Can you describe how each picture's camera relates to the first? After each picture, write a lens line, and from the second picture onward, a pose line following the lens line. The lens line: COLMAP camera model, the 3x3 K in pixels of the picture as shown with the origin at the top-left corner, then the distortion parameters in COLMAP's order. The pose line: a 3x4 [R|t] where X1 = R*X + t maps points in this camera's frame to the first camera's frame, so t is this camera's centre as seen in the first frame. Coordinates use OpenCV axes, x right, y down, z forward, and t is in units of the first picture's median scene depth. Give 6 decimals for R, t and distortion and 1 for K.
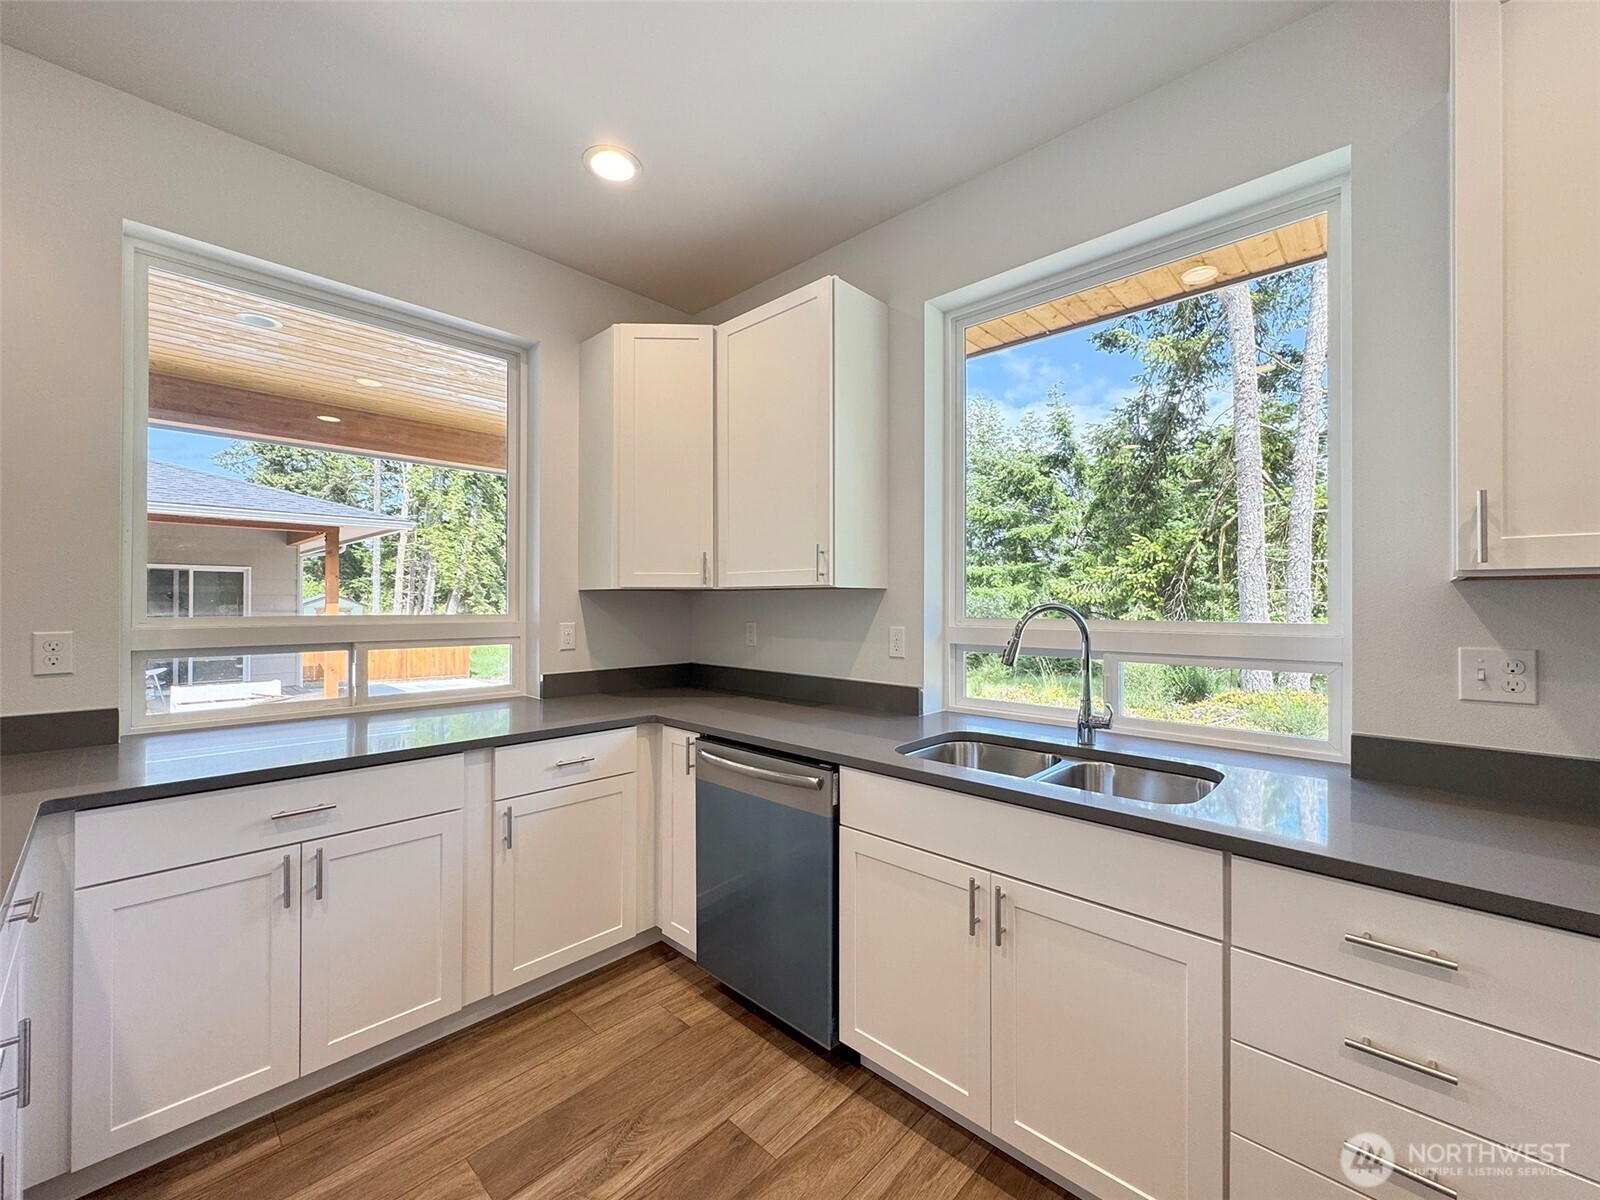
lens RADIAL K [[650.3, 0, 815.0], [0, 650.3, 599.8], [0, 0, 1]] dist [-0.000663, -0.000207]
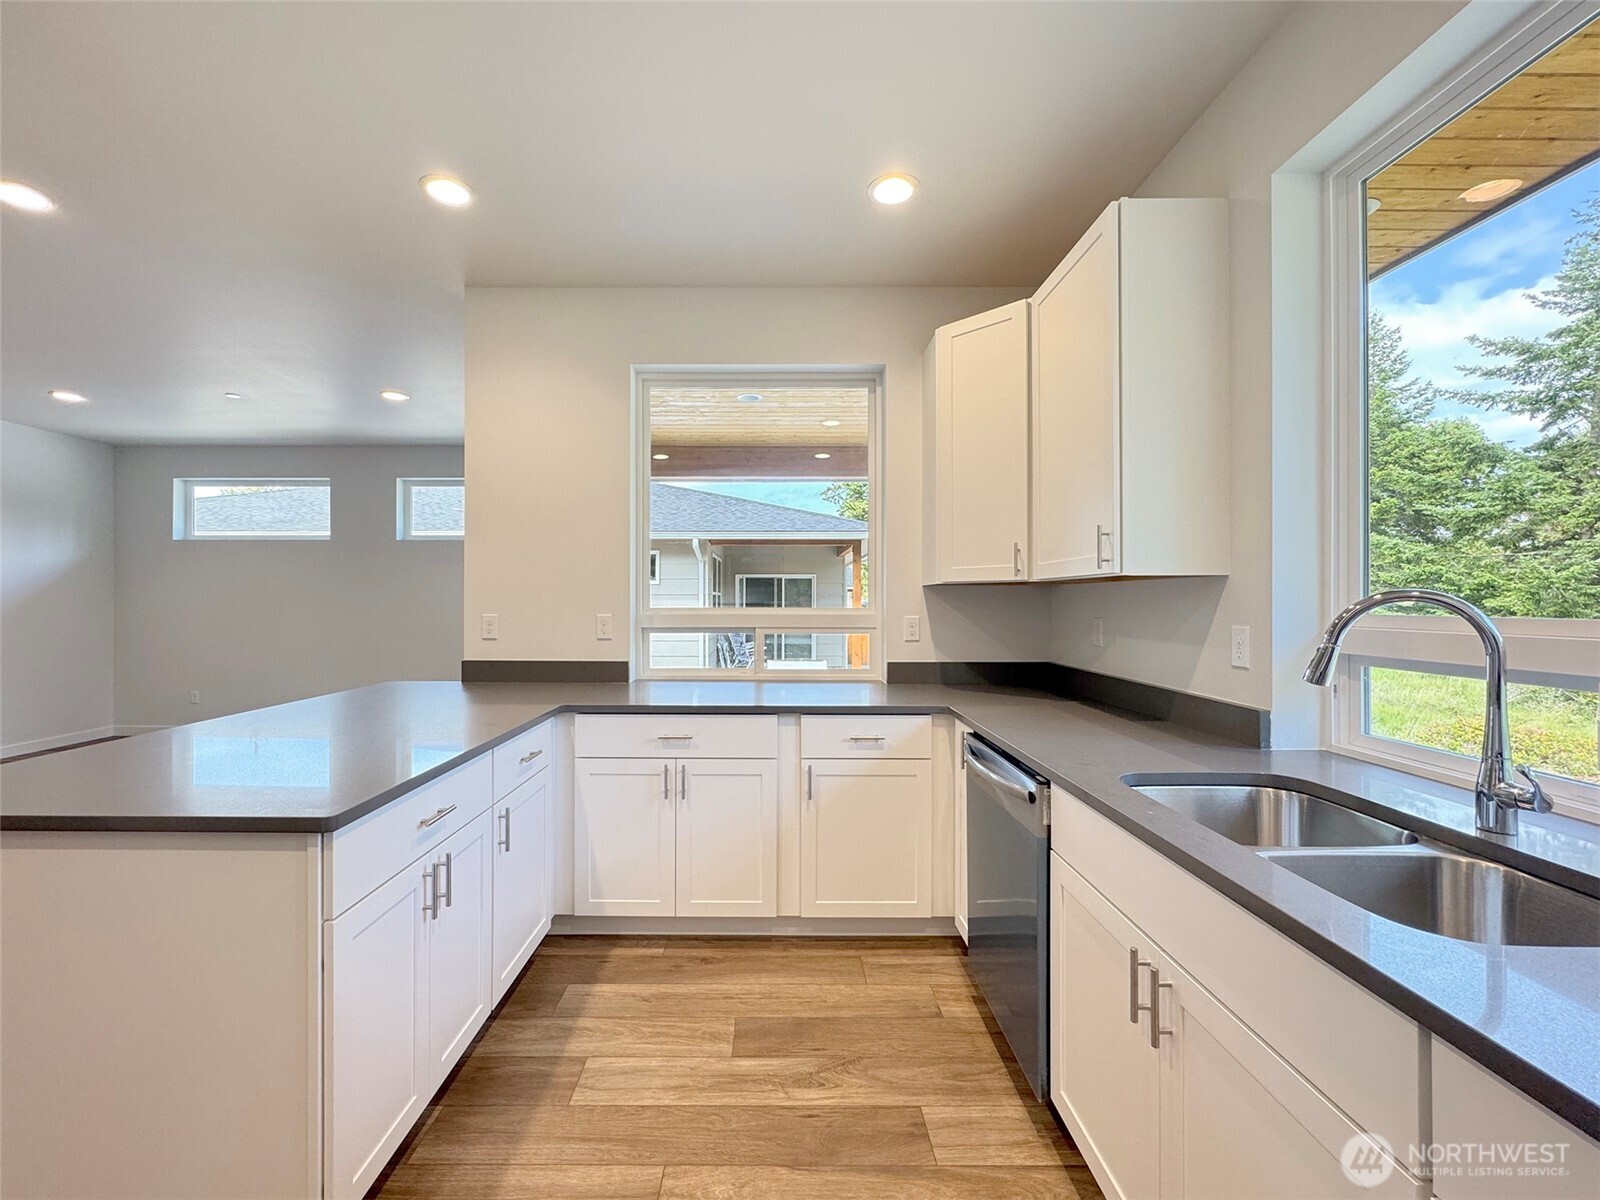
lens RADIAL K [[664.0, 0, 773.0], [0, 664.0, 600.0], [0, 0, 1]] dist [-0.001048, 0.000064]
pose [[0.676418, -0.003013, -0.736512, 0.352281], [0.004373, 0.999990, -0.000075, 0.009985], [0.736505, -0.003170, 0.676425, 0.103771]]
